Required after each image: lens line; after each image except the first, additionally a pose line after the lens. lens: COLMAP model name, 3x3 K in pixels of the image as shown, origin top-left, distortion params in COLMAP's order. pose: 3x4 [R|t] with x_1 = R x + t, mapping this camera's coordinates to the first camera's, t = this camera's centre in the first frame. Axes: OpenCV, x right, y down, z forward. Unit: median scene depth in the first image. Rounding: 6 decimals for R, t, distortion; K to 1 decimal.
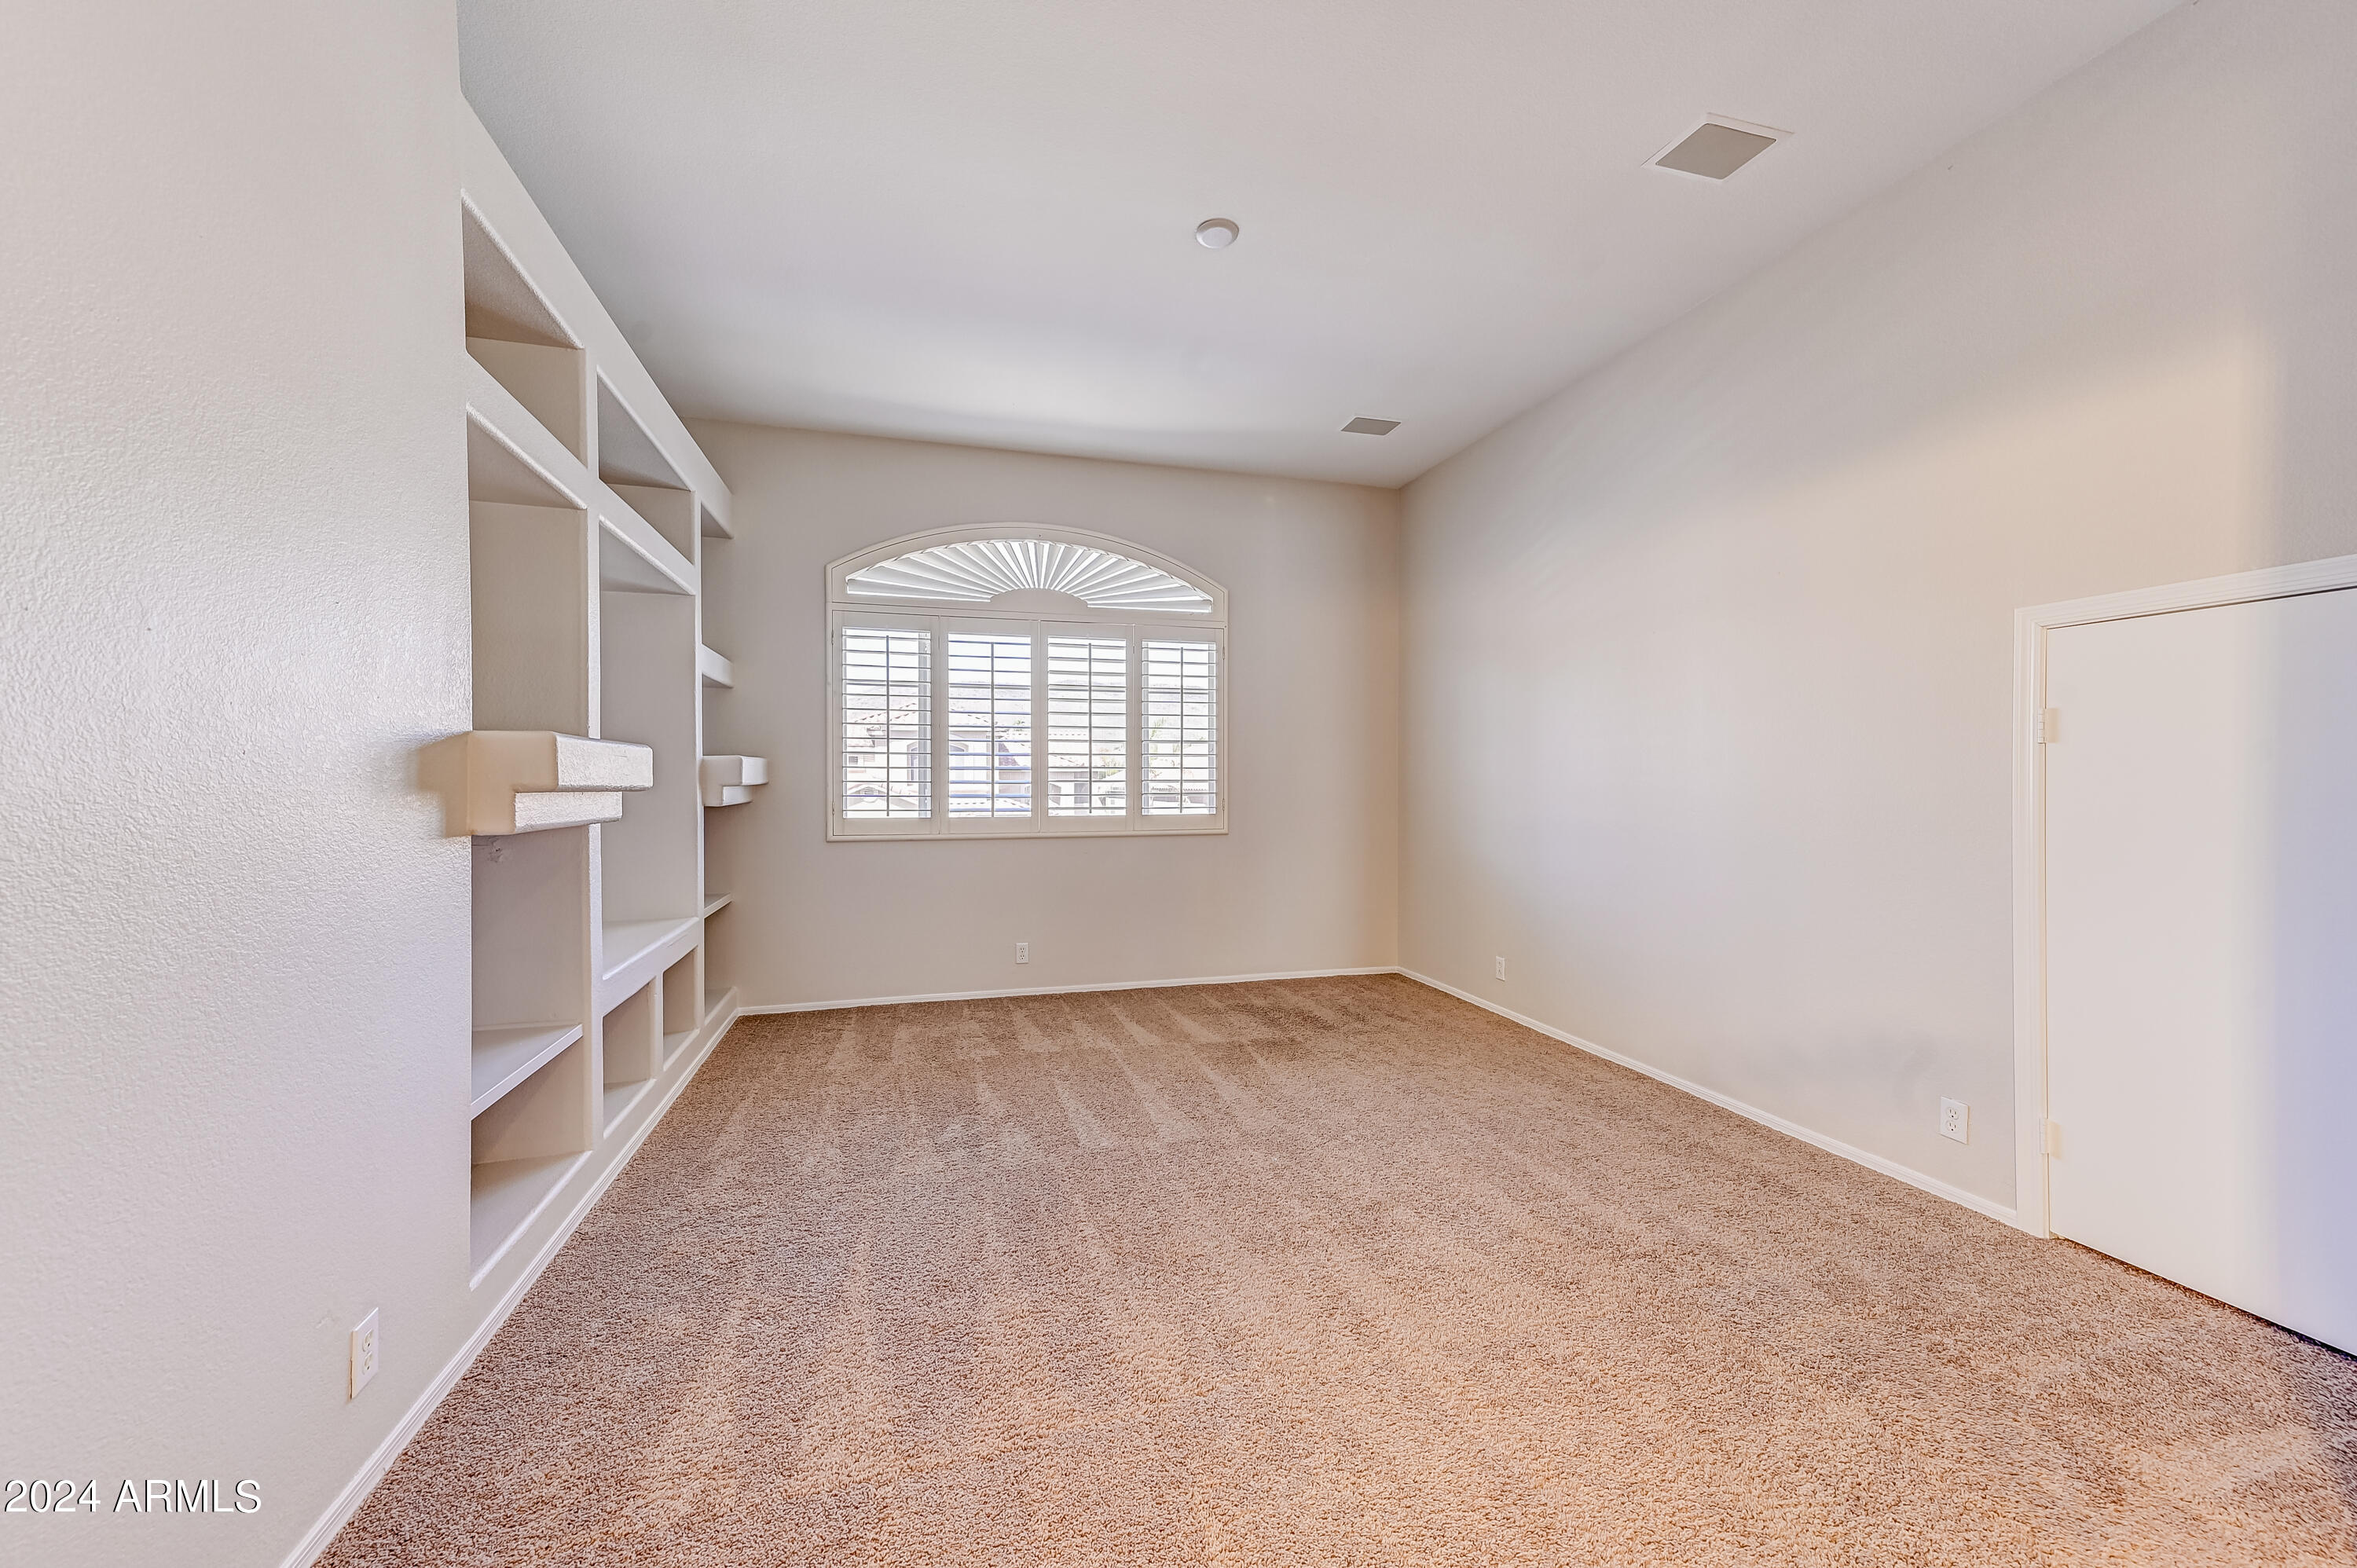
lens RADIAL K [[924.6, 0, 1178.5], [0, 924.6, 784.0], [0, 0, 1]] dist [0.015960, 0.000180]
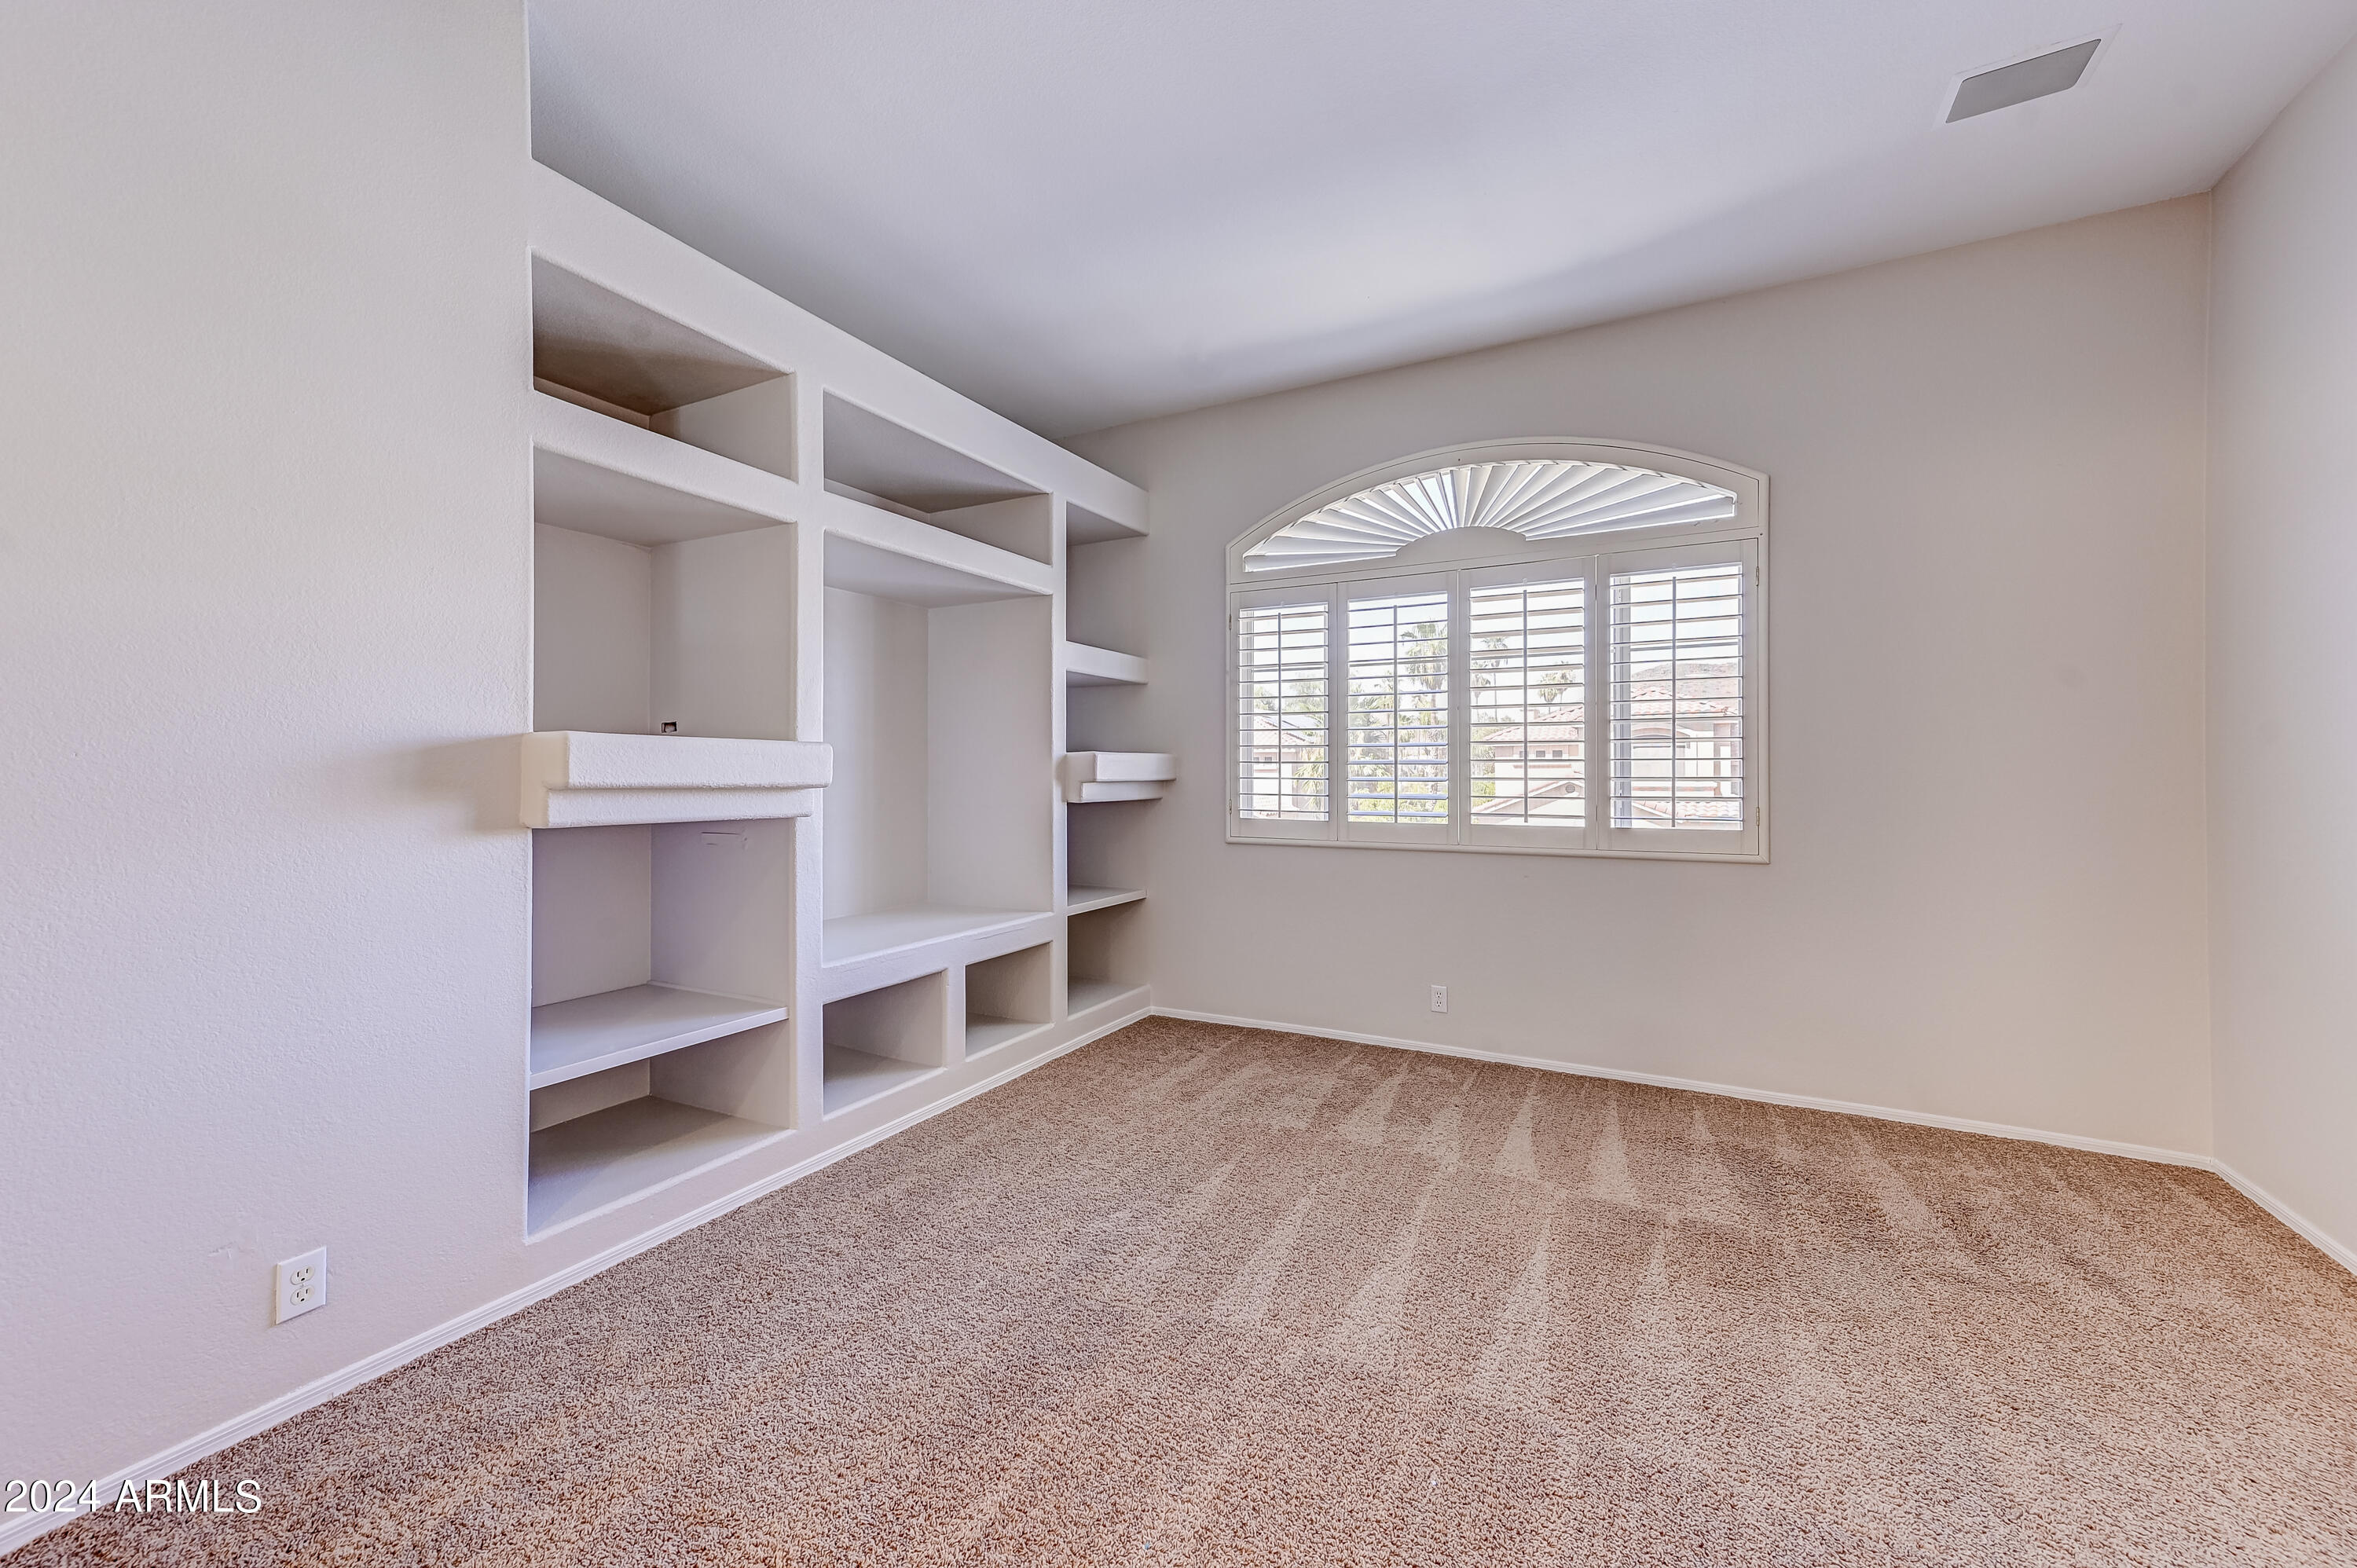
lens RADIAL K [[920.9, 0, 1180.1], [0, 920.9, 769.6], [0, 0, 1]] dist [0.020358, 0.000399]
pose [[0.721155, -0.002474, -0.692769, 0.234556], [-0.004607, 0.999954, -0.008366, -0.003372], [0.692758, 0.009225, 0.721111, 0.313773]]
